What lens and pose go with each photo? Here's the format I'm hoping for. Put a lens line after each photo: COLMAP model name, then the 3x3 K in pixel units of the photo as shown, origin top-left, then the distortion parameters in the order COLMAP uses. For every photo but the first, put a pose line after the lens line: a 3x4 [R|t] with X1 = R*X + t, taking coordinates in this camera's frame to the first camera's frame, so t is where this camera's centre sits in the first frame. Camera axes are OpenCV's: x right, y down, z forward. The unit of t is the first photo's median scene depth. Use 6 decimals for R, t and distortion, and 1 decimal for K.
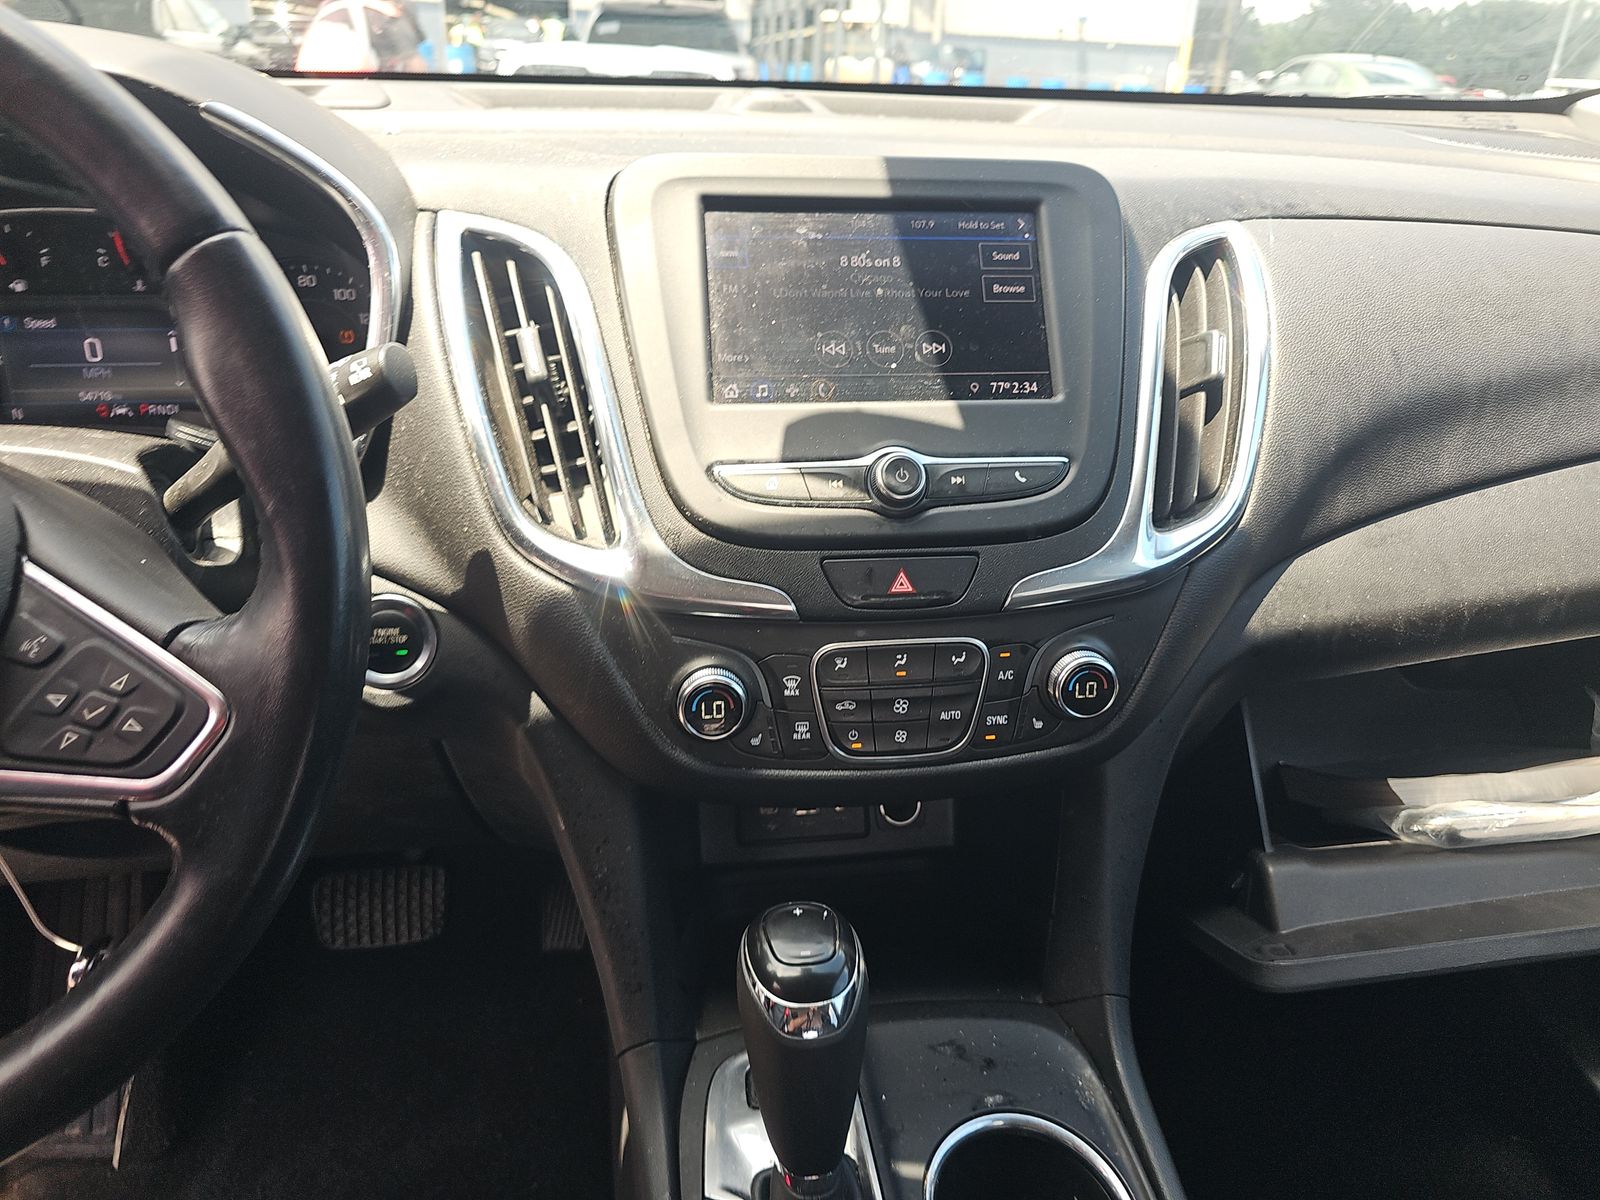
lens RADIAL K [[1063.5, 0, 828.1], [0, 1063.5, 599.5], [0, 0, 1]] dist [0.038462, -0.032486]
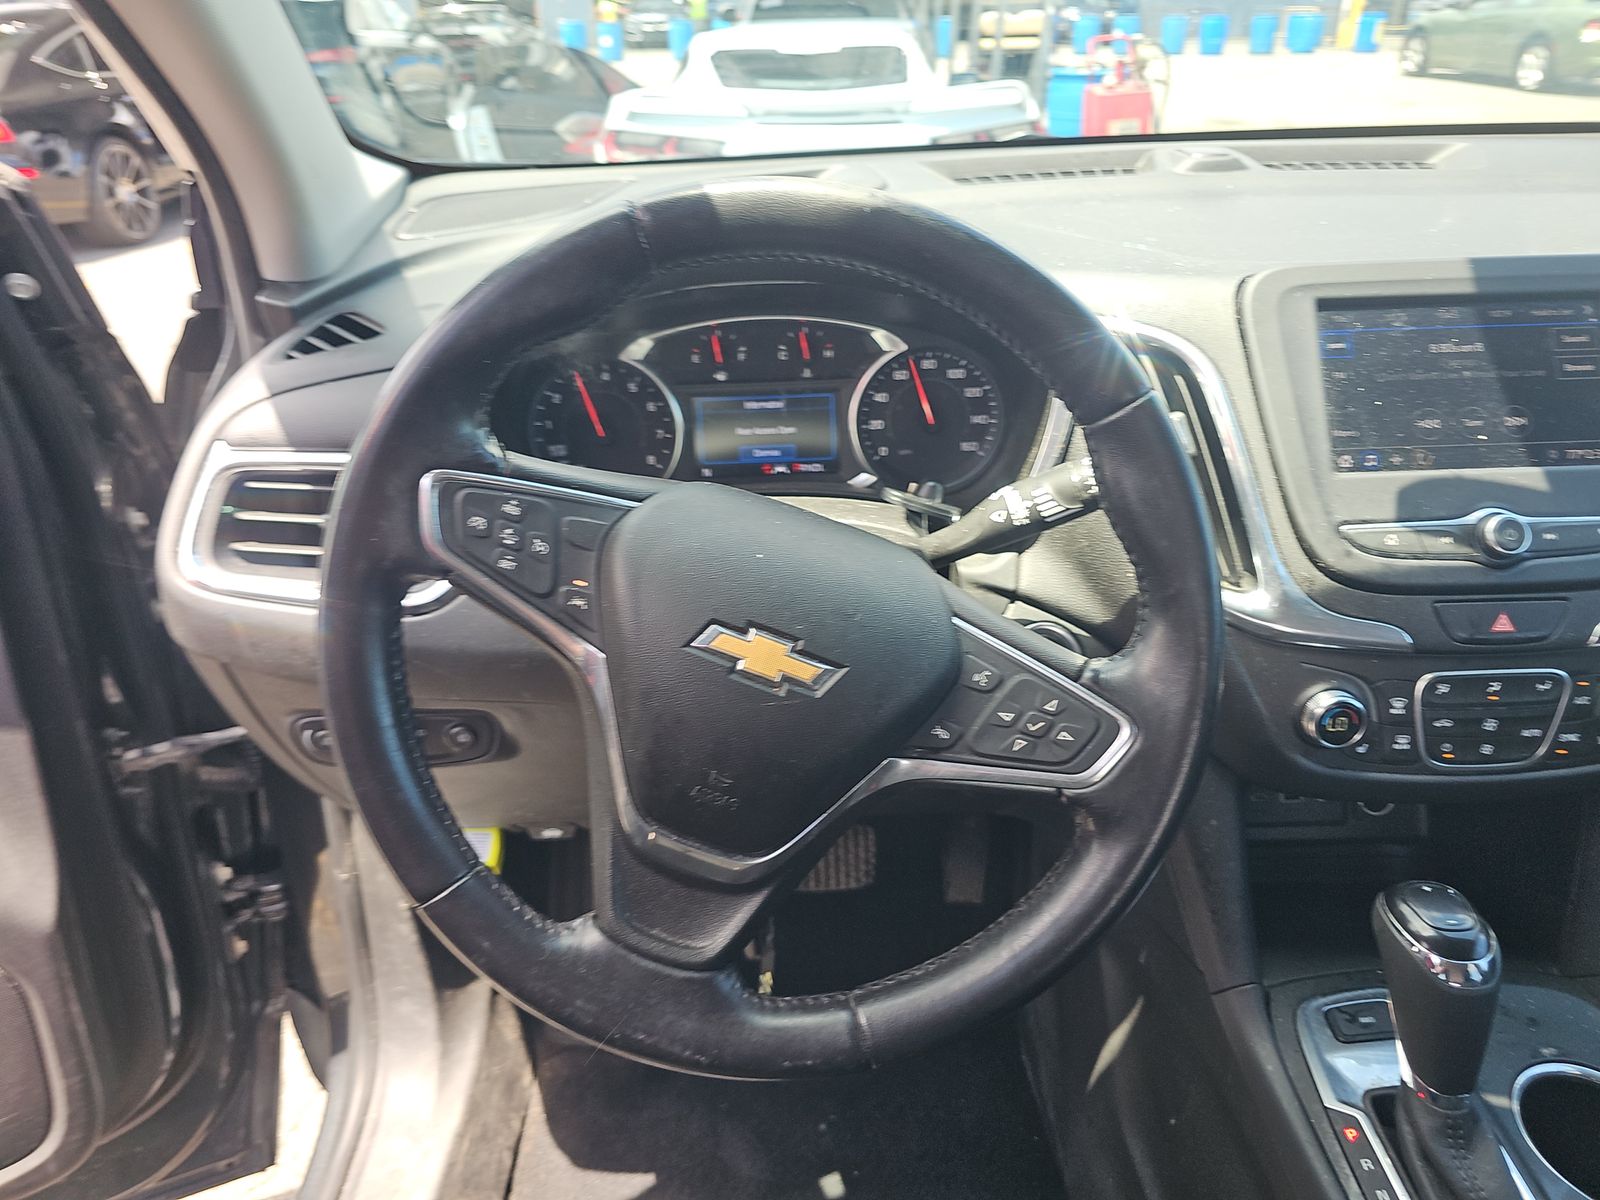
lens RADIAL K [[1063.5, 0, 792.5], [0, 1063.5, 598.5], [0, 0, 1]] dist [0.038462, -0.032486]
pose [[0.989651, 0.014777, -0.142731, -0.537273], [-0.009989, 0.999365, 0.034207, -0.075005], [0.143146, -0.032427, 0.989170, -0.307132]]
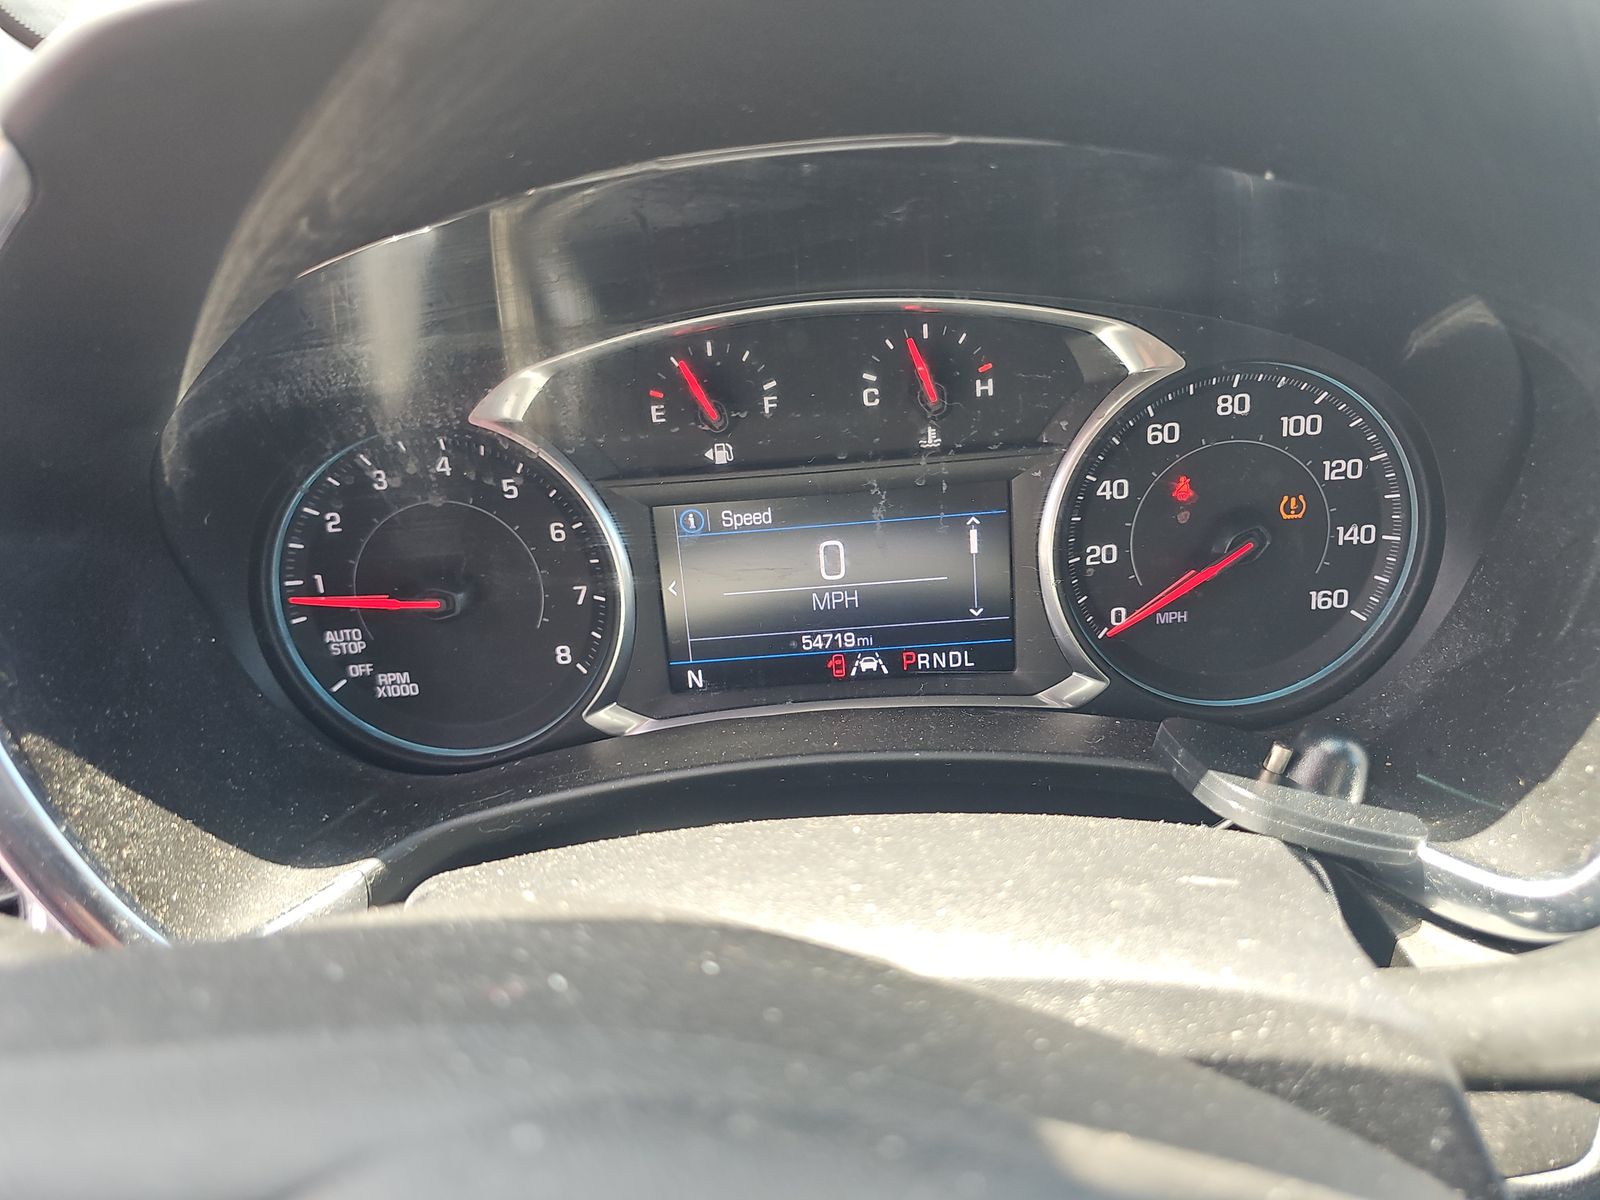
lens RADIAL K [[1063.5, 0, 799.1], [0, 1063.5, 603.1], [0, 0, 1]] dist [0.038462, -0.032486]
pose [[0.978508, -0.023219, -0.204899, -0.681140], [0.017083, 0.999353, -0.031665, -0.222906], [0.205502, 0.027484, 0.978271, 0.546899]]
